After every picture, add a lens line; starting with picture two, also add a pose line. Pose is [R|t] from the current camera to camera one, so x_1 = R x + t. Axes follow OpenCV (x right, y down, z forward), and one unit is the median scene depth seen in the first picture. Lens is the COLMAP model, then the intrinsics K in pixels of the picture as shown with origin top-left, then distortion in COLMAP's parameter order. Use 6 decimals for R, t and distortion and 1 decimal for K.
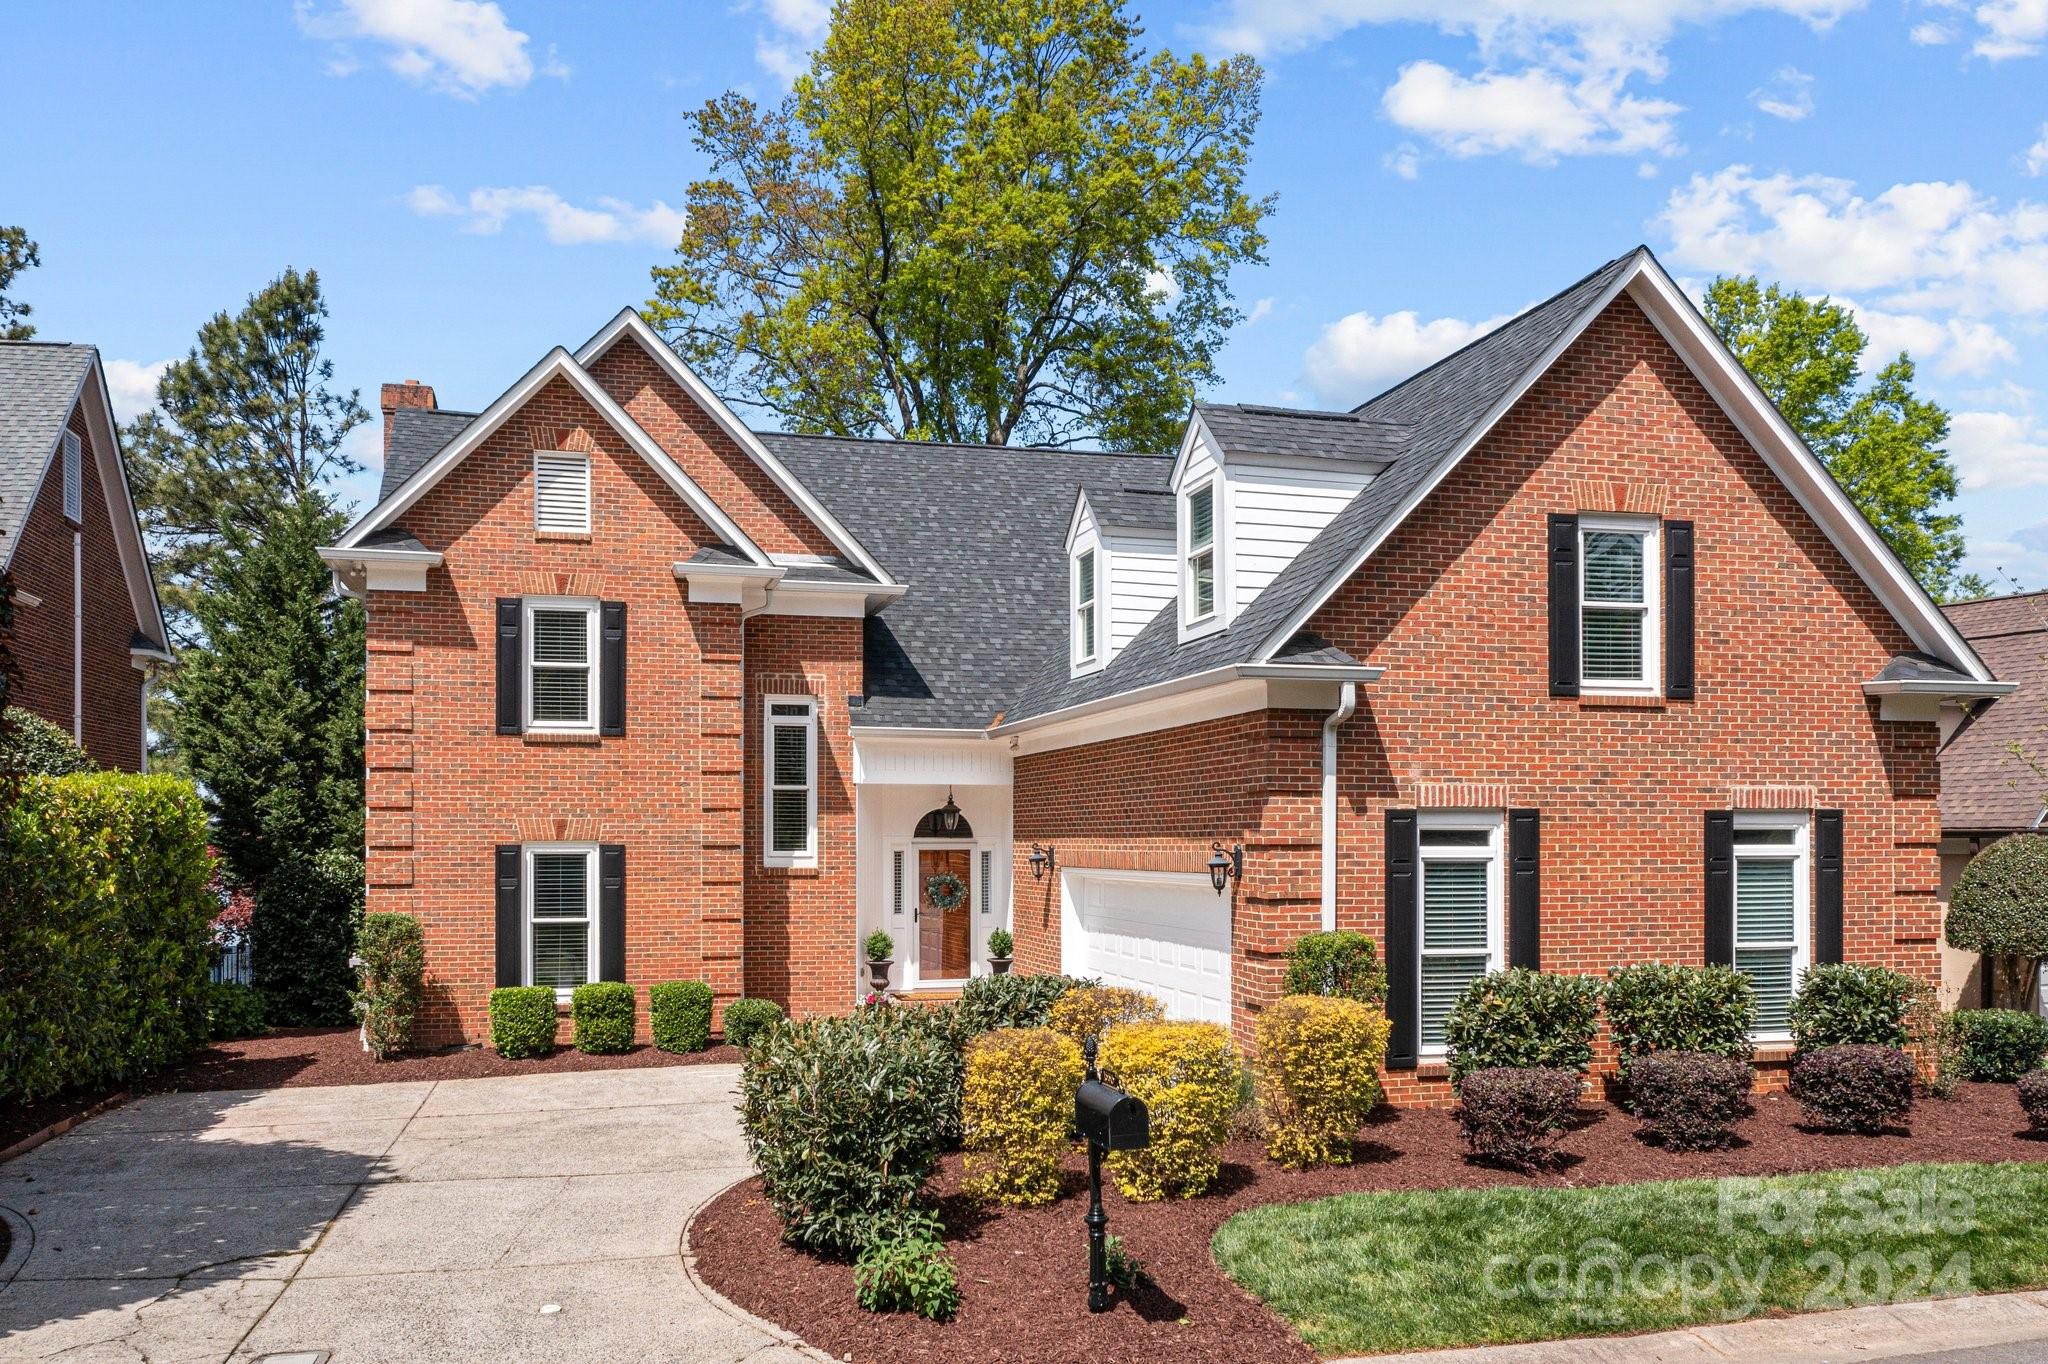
lens RADIAL K [[1702.4, 0, 1021.3], [0, 1702.4, 836.8], [0, 0, 1]] dist [-0.003113, -0.004128]
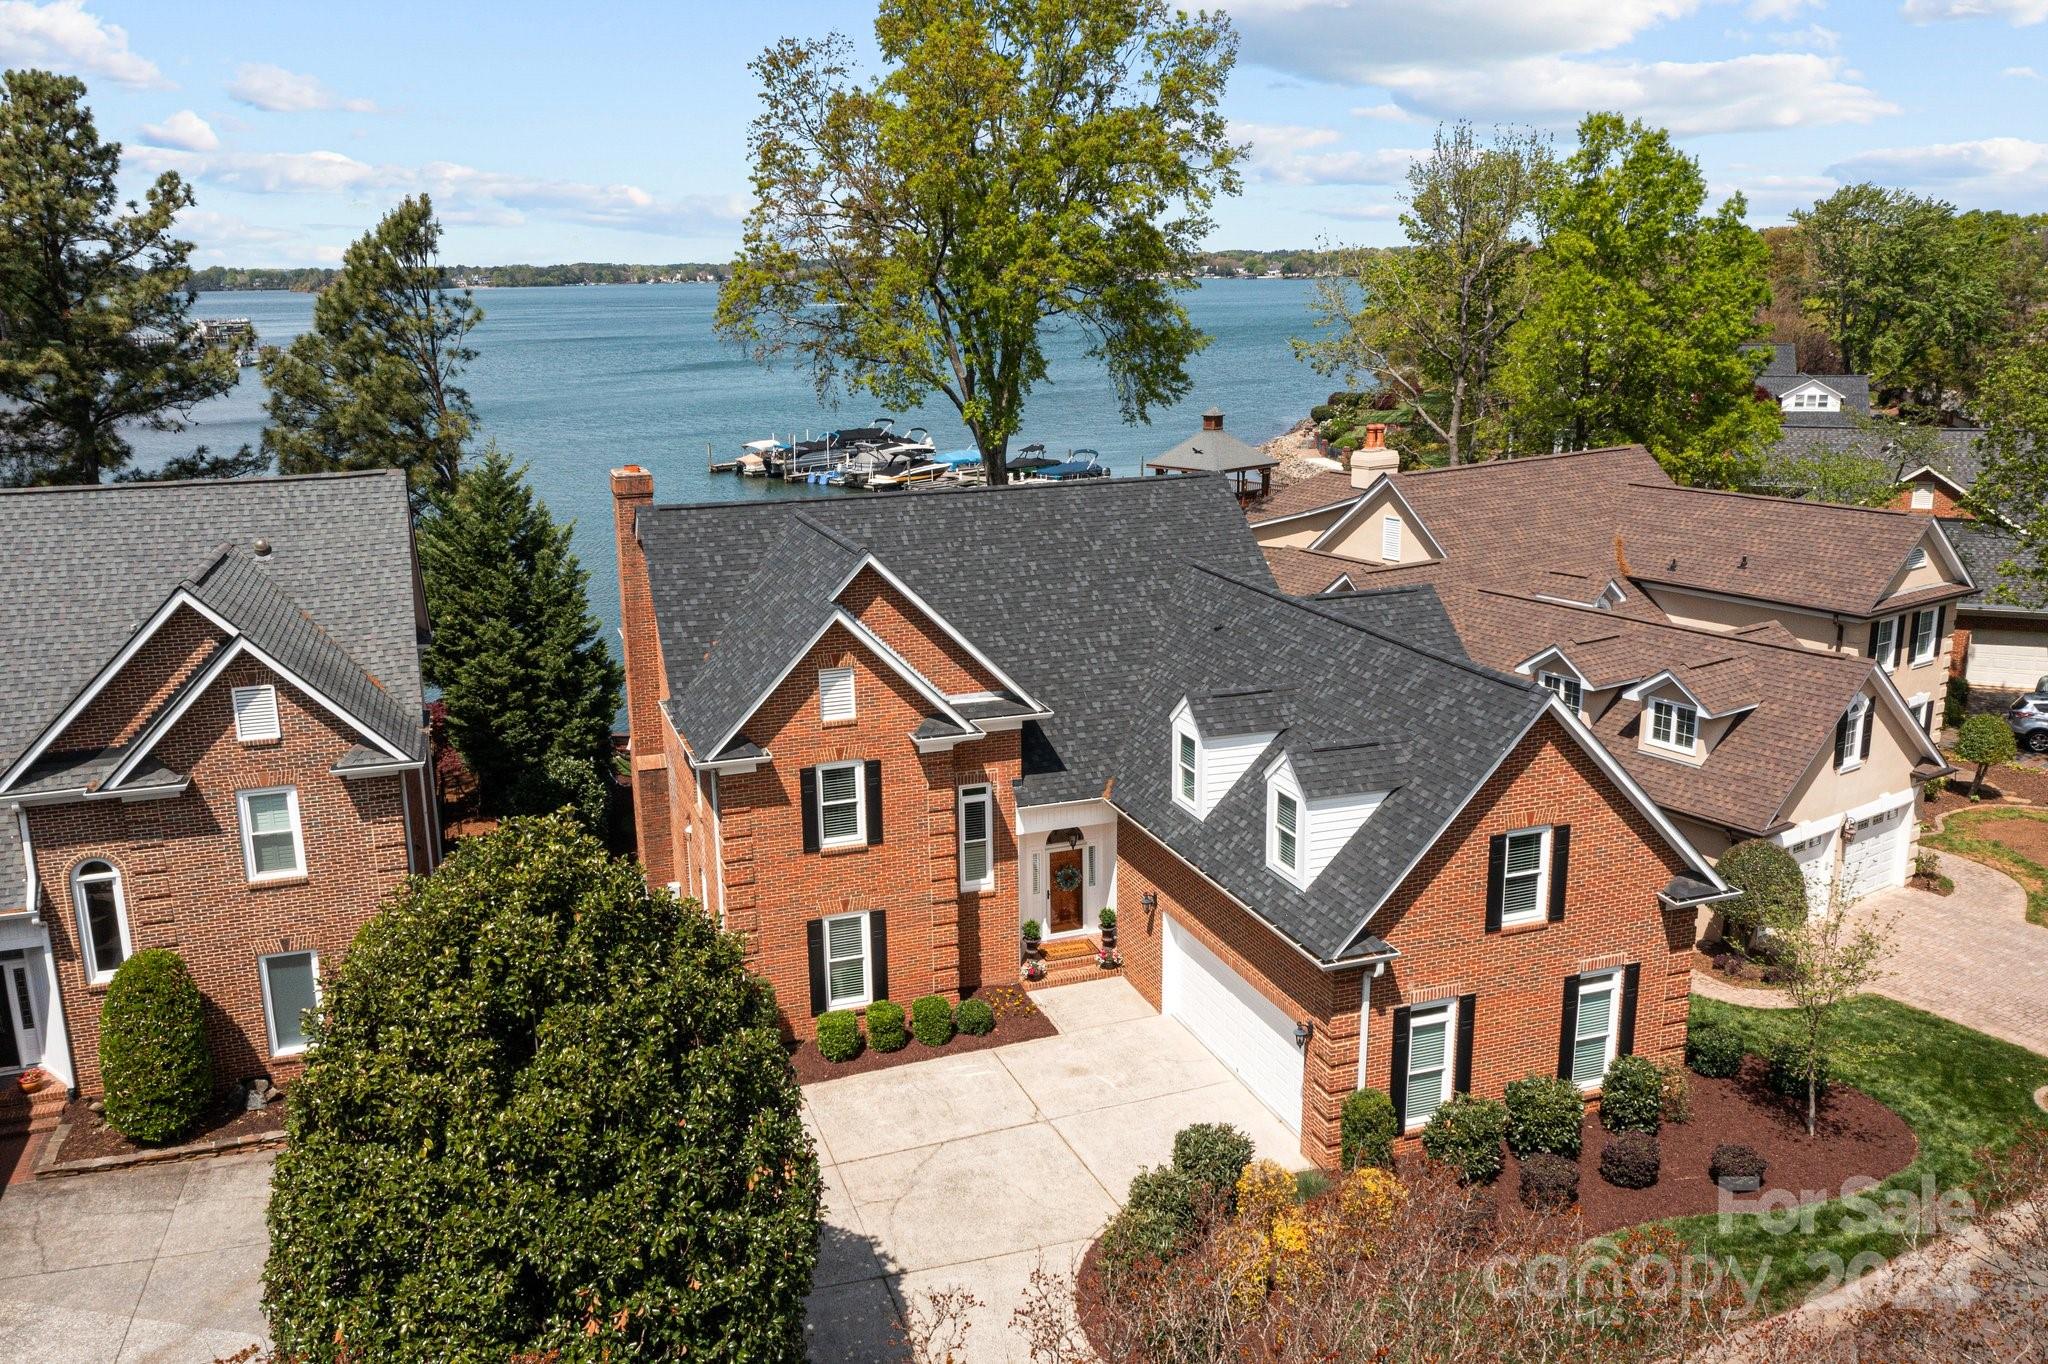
lens RADIAL K [[1659.2, 0, 1024.0], [0, 1659.2, 682.0], [0, 0, 1]] dist [-0.009936, -0.008222]
pose [[0.996439, -0.031931, 0.078031, -0.214736], [0.011546, 0.968471, 0.248861, -0.561143], [-0.083517, -0.247073, 0.965391, -0.410345]]
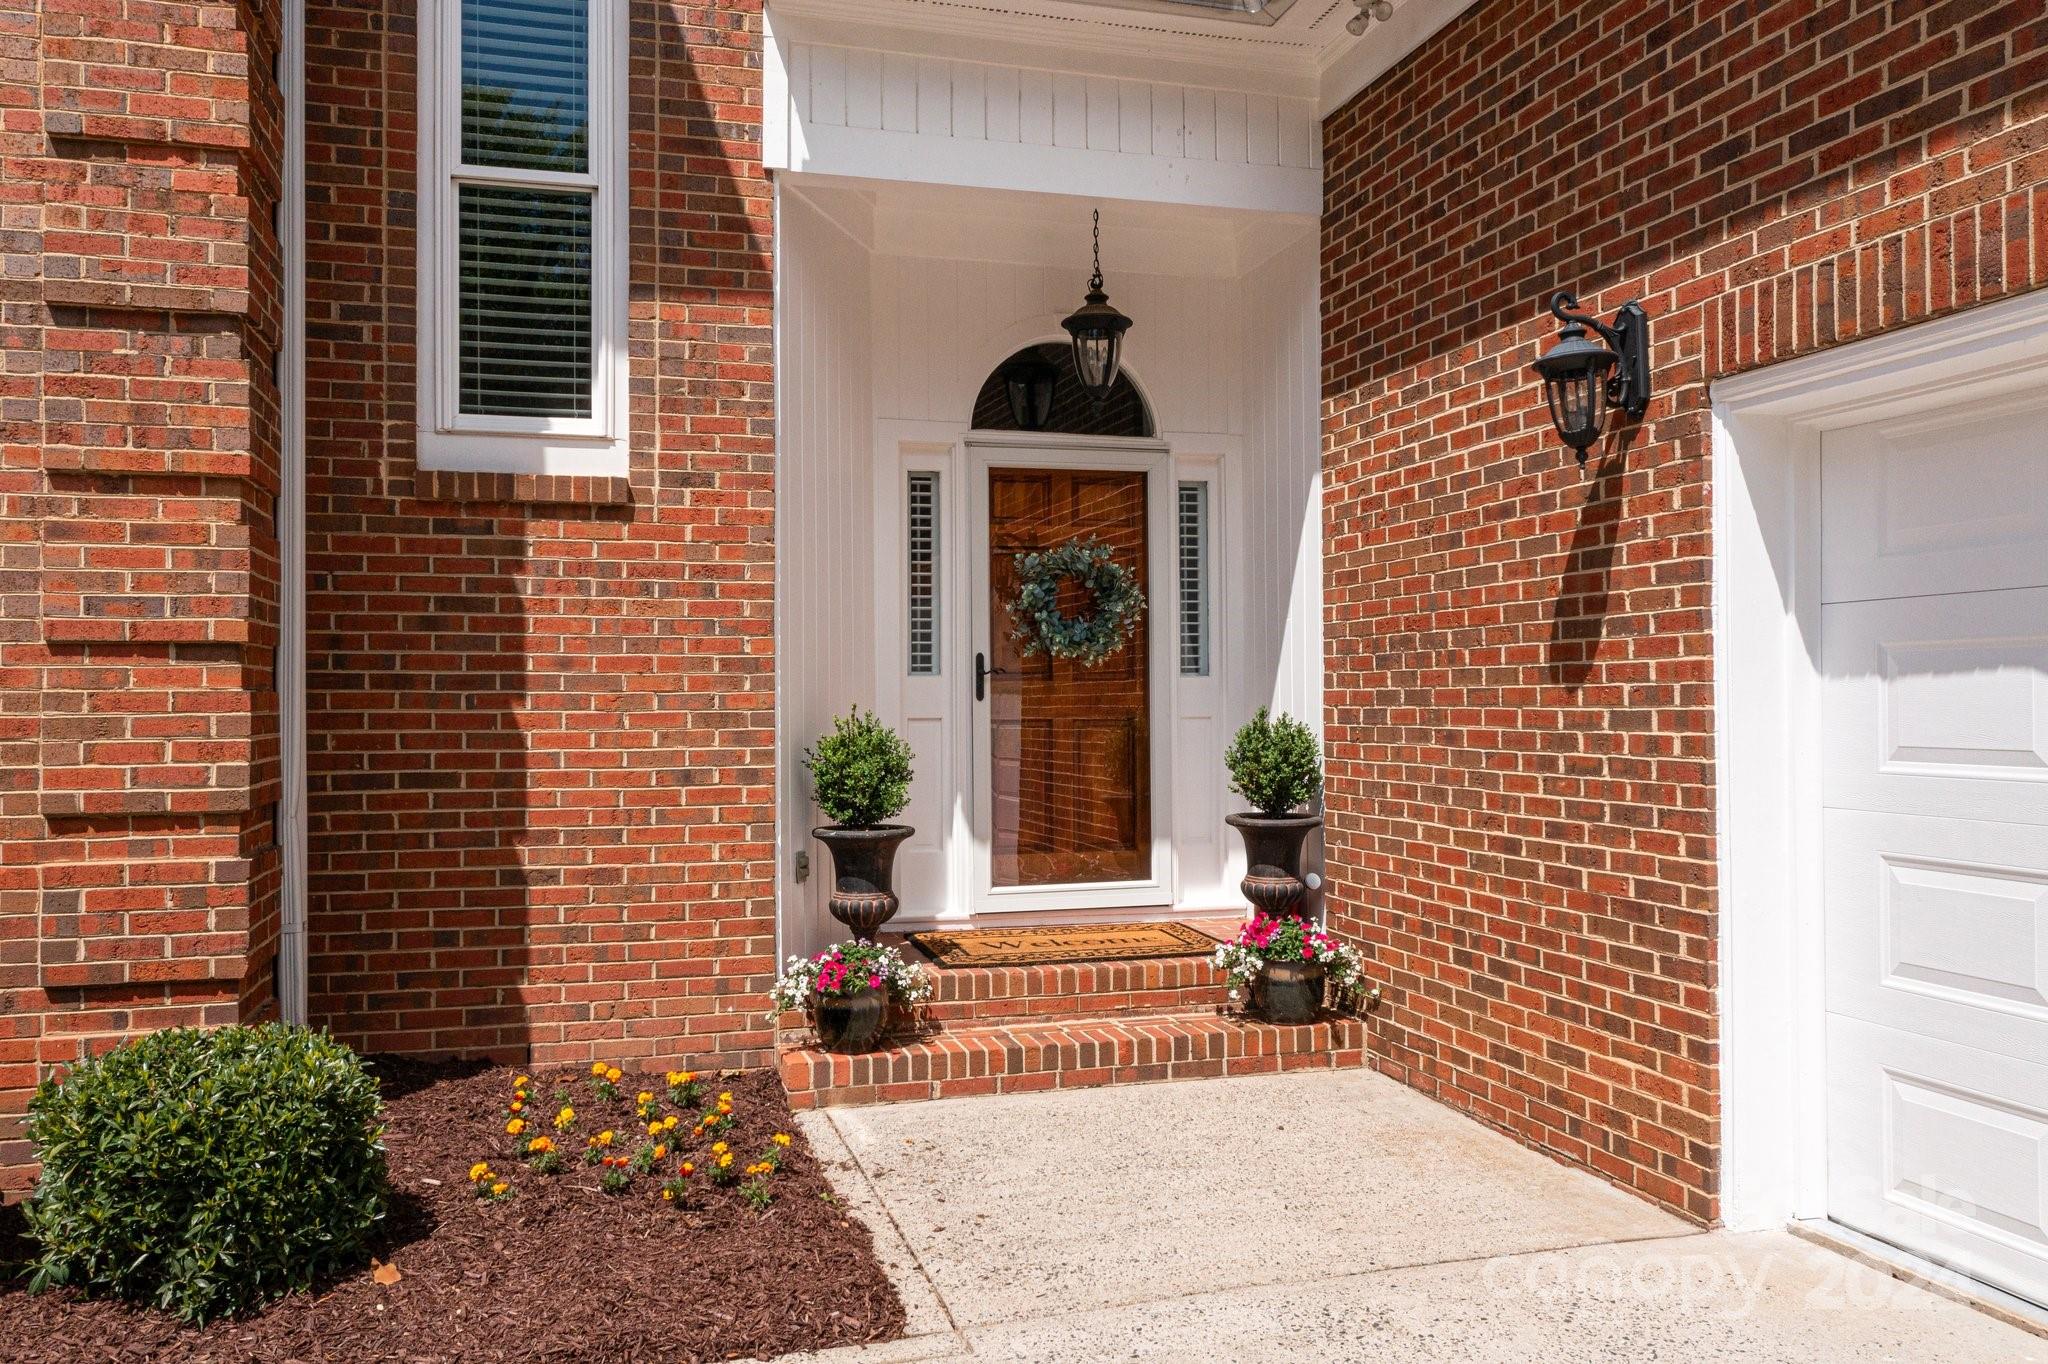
lens RADIAL K [[1659.2, 0, 1024.0], [0, 1659.2, 682.0], [0, 0, 1]] dist [-0.009936, -0.008222]
pose [[0.999911, -0.002857, 0.013022, -0.064996], [0.002930, 0.999980, -0.005611, 0.054842], [-0.013006, 0.005649, 0.999899, 0.784320]]
